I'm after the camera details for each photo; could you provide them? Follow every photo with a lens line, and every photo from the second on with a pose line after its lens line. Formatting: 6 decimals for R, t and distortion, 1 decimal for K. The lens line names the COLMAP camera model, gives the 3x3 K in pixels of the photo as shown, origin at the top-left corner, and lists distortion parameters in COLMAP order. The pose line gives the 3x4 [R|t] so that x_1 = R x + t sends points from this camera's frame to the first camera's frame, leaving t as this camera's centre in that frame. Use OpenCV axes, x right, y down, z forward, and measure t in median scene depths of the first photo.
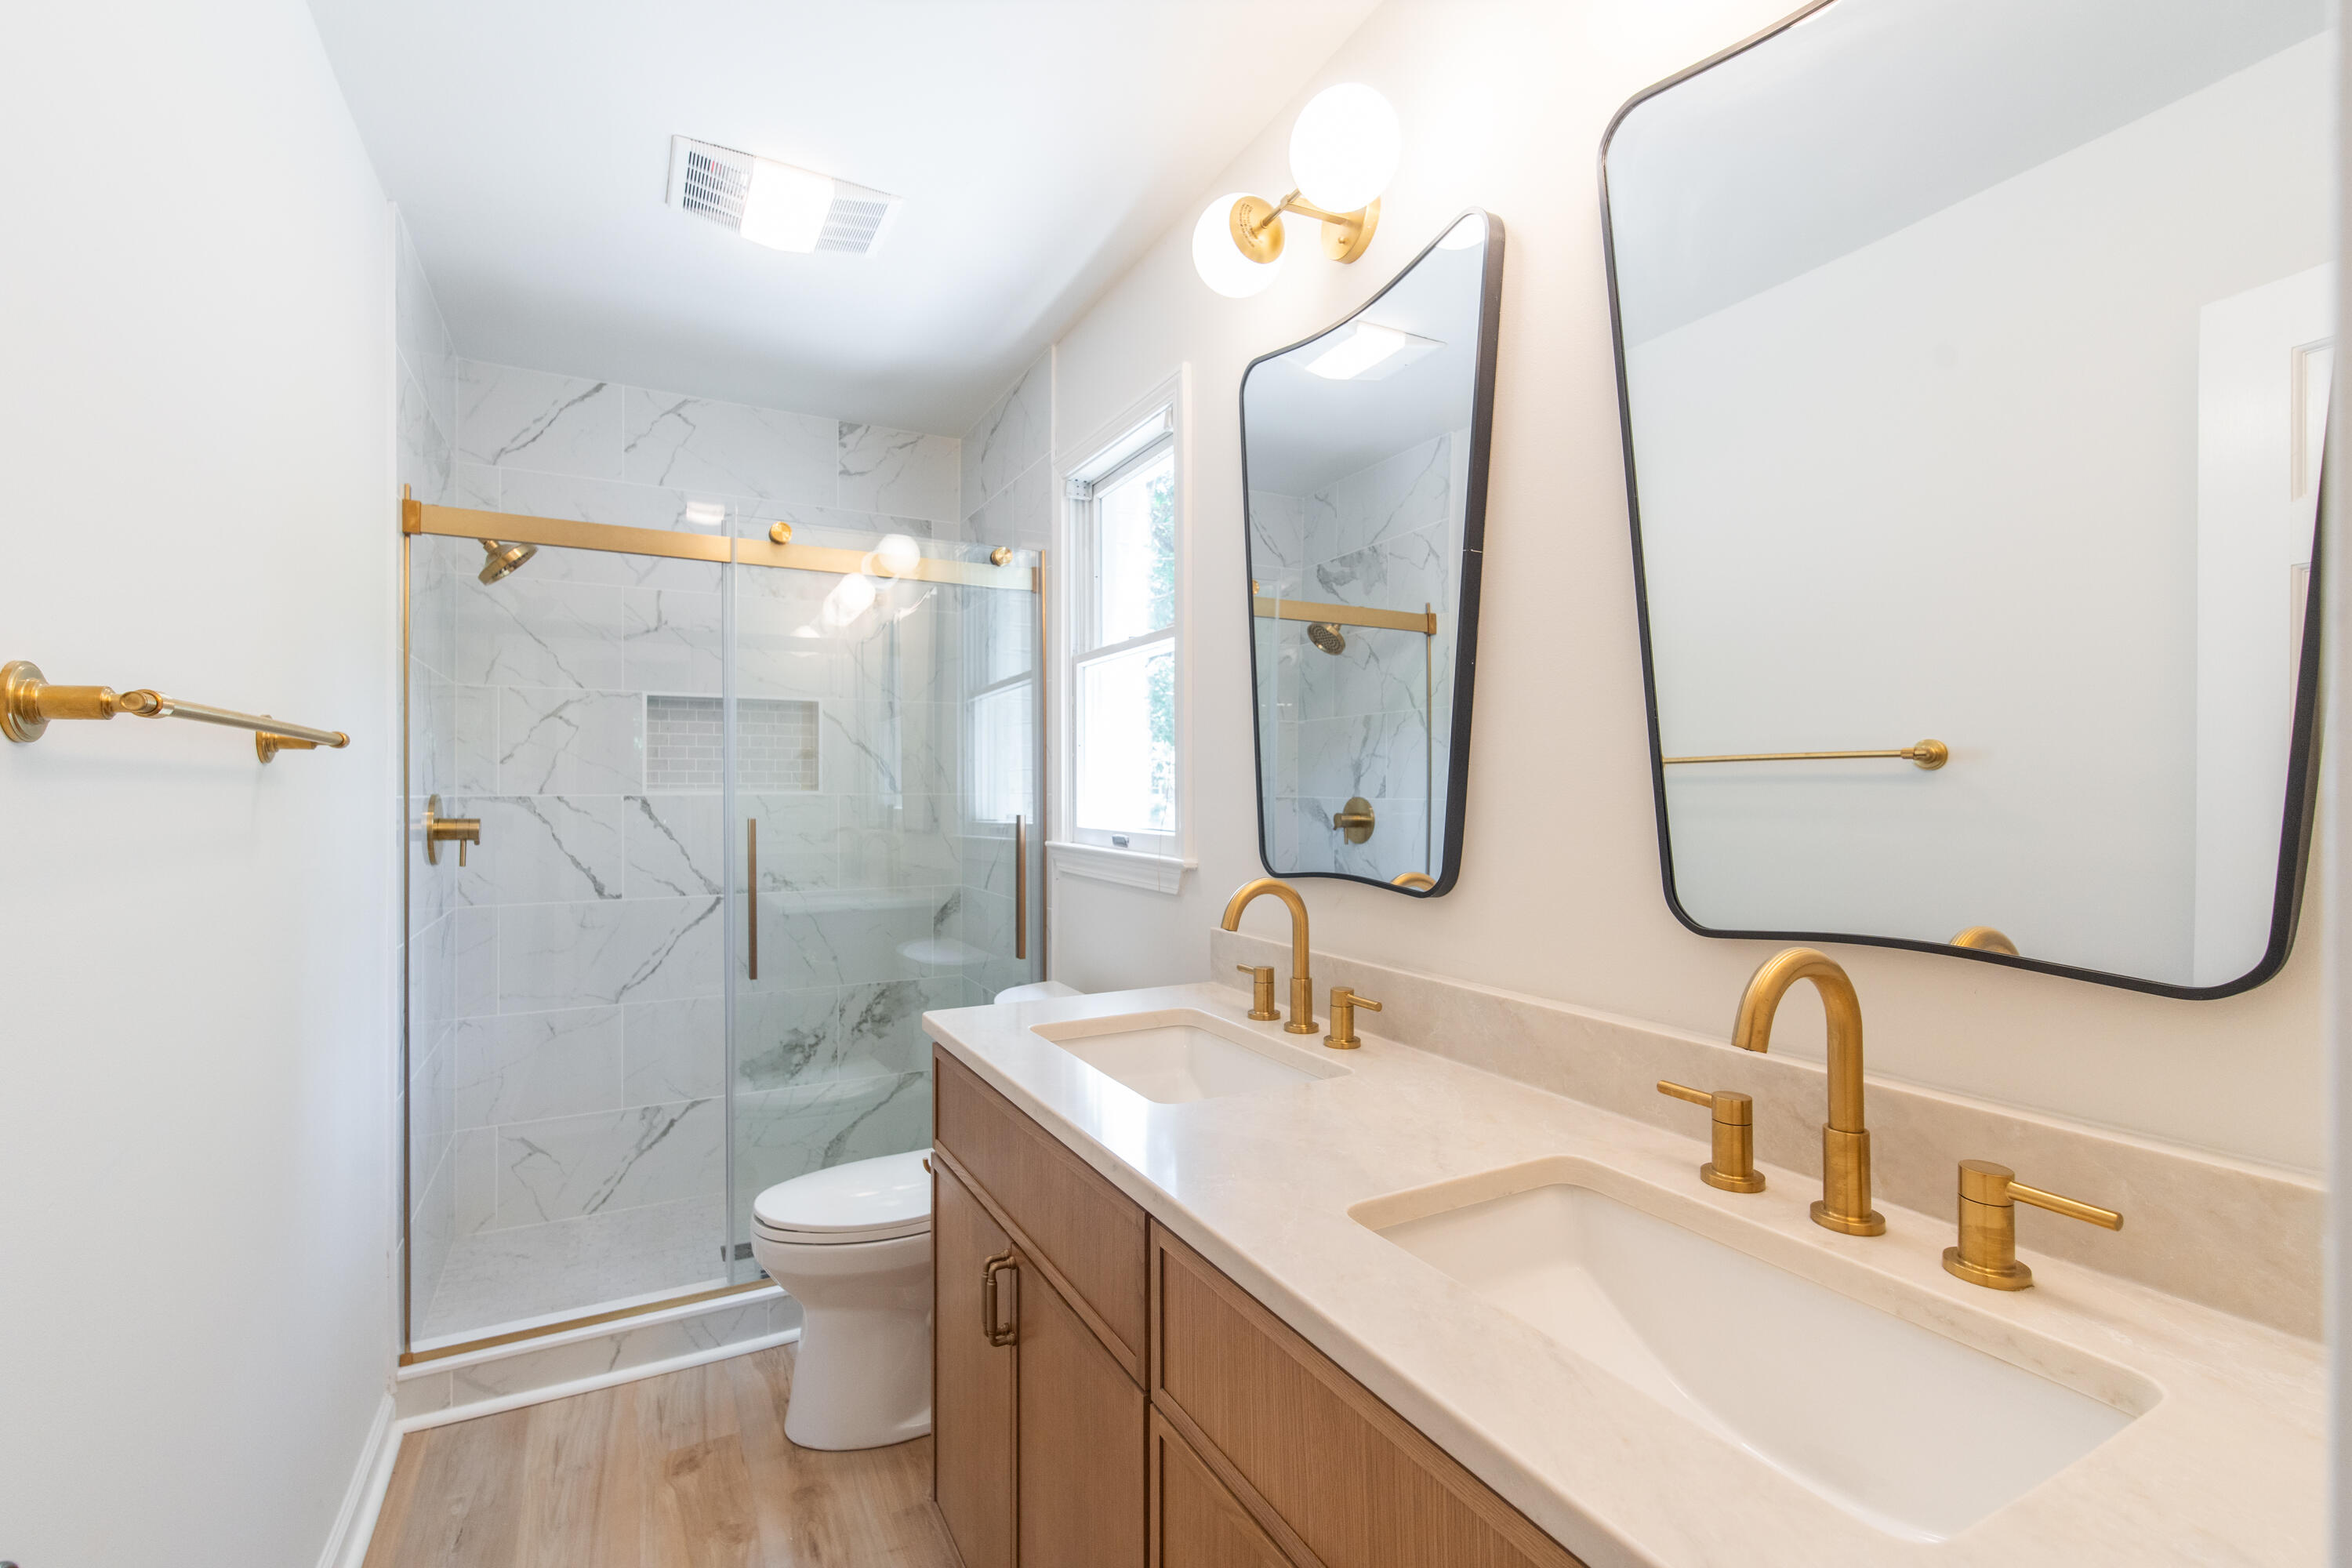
lens RADIAL K [[1021.3, 0, 1166.0], [0, 1021.3, 788.7], [0, 0, 1]] dist [-0.002582, -0.000269]
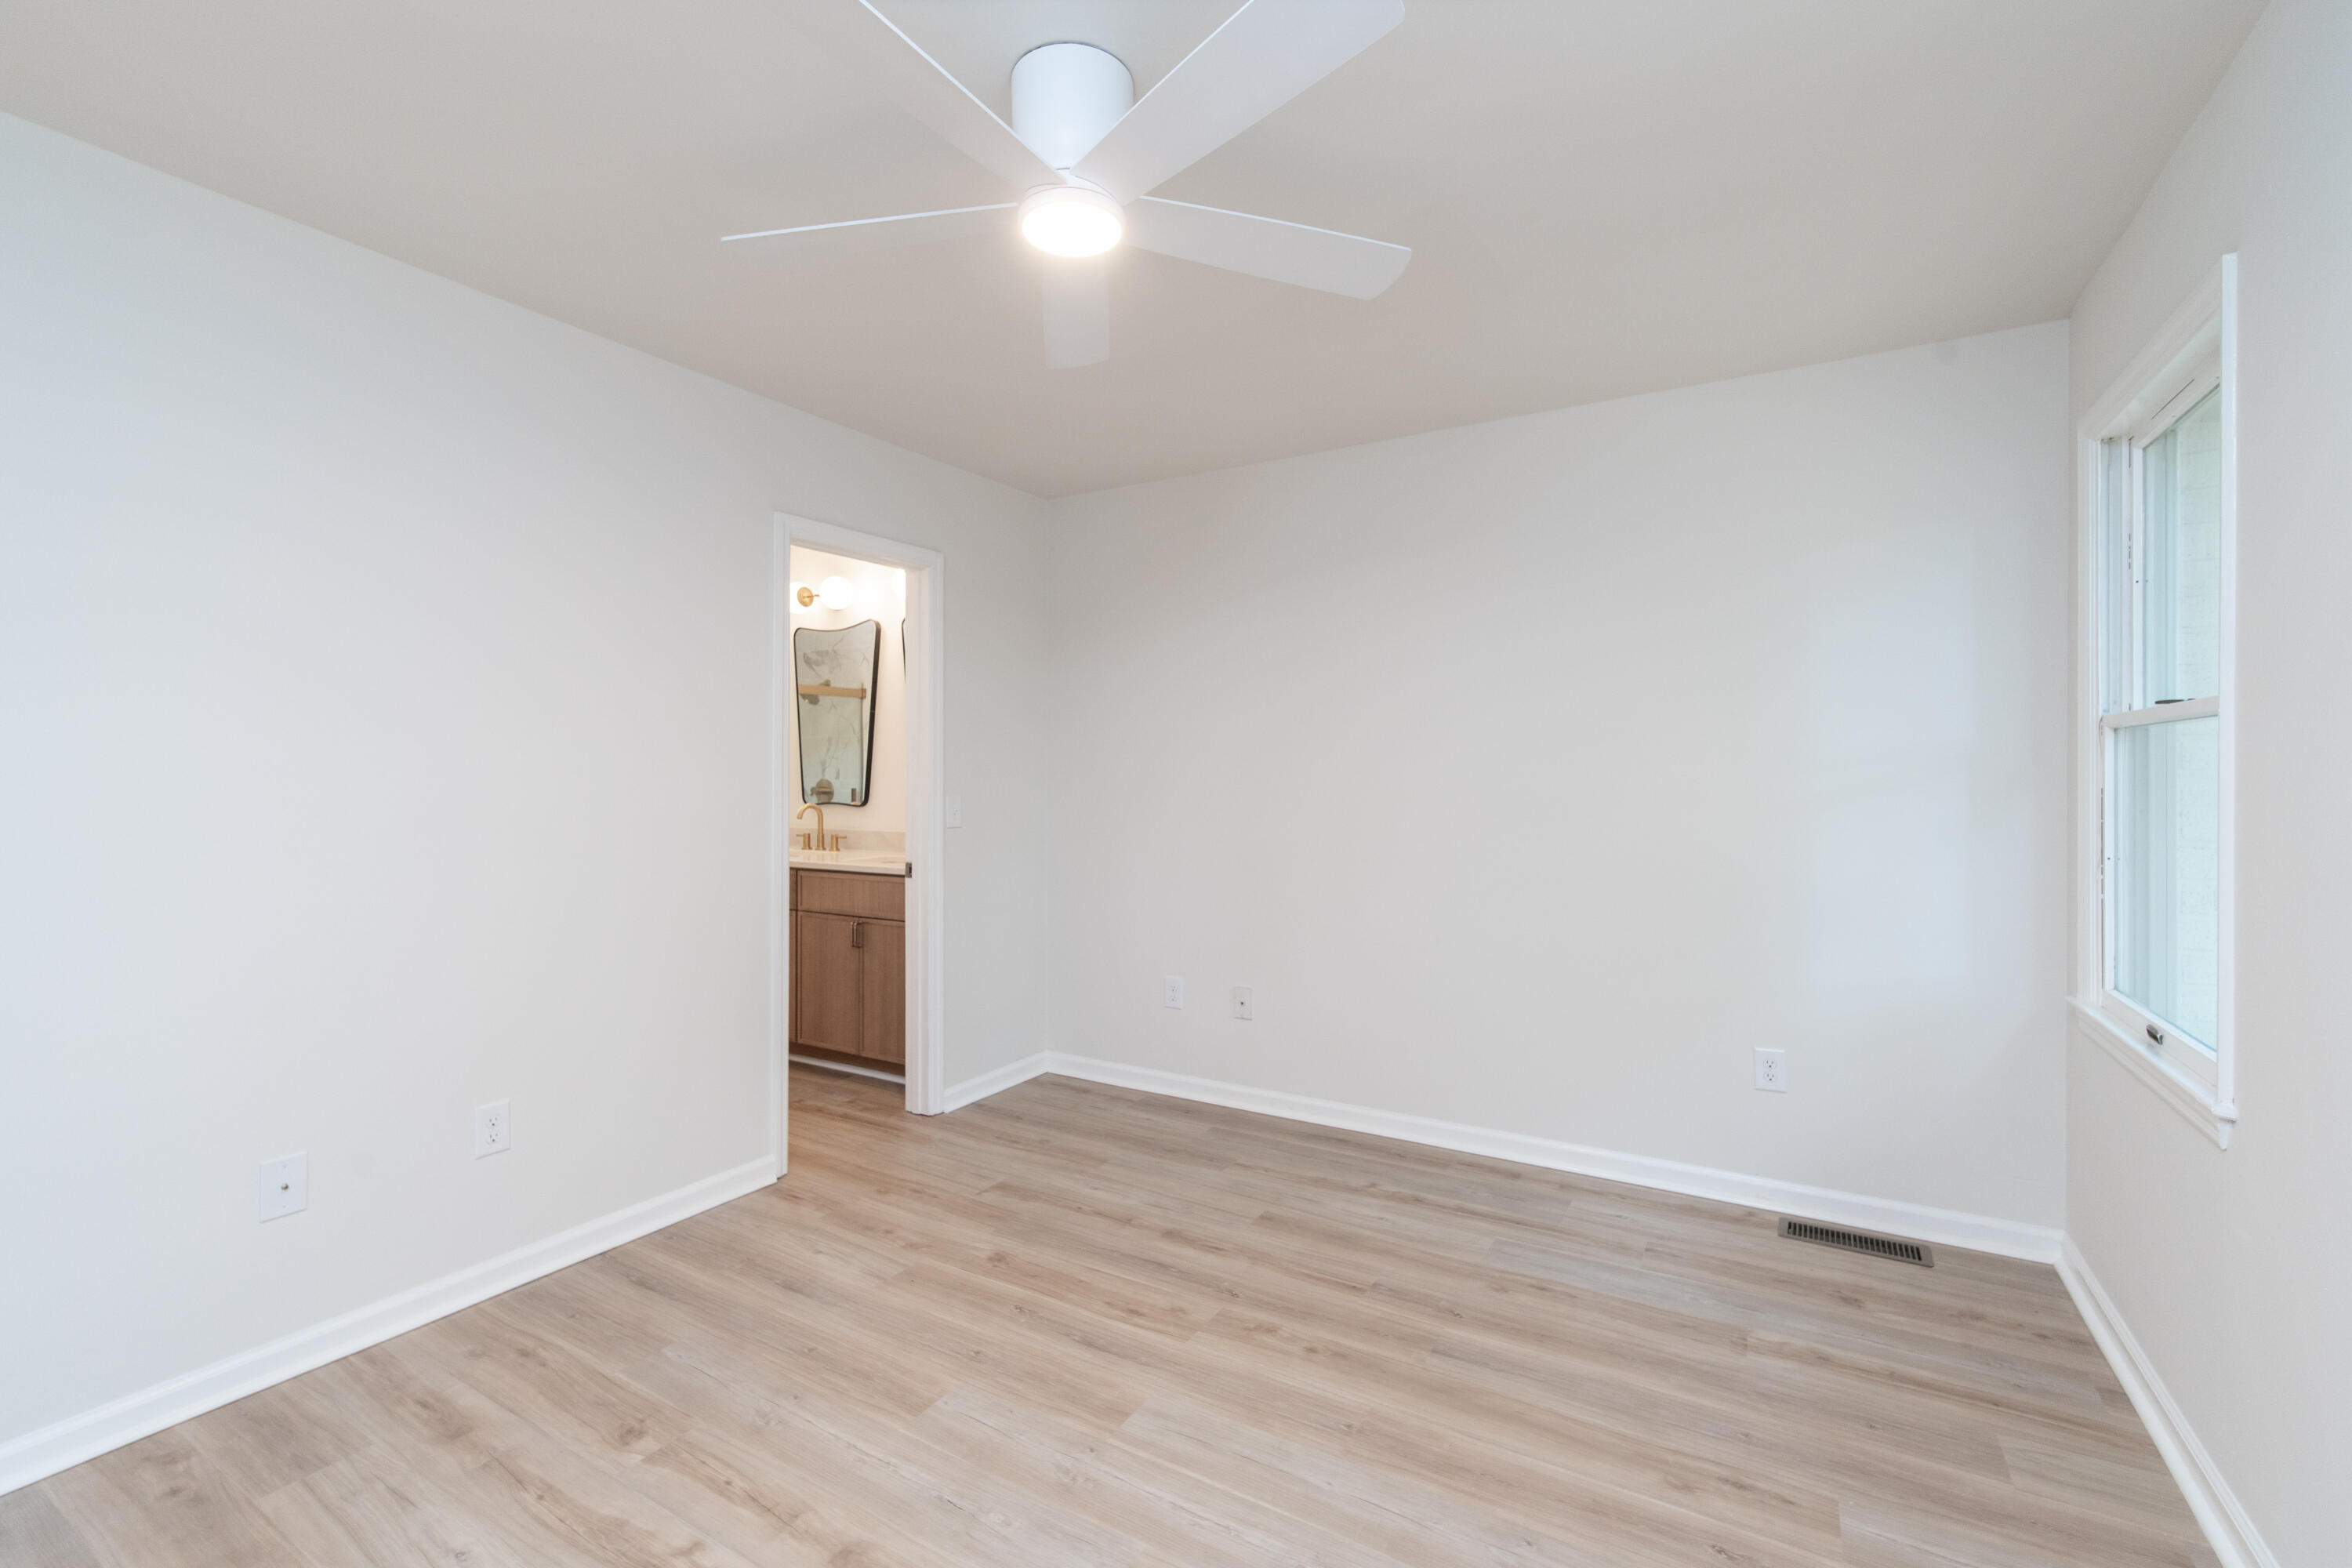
lens RADIAL K [[1021.3, 0, 1173.2], [0, 1021.3, 768.7], [0, 0, 1]] dist [-0.002582, -0.000269]
pose [[0.859331, 0.013974, 0.511229, -0.235821], [-0.016474, 0.999864, 0.000362, -0.023231], [-0.511154, -0.008733, 0.859445, -1.012727]]
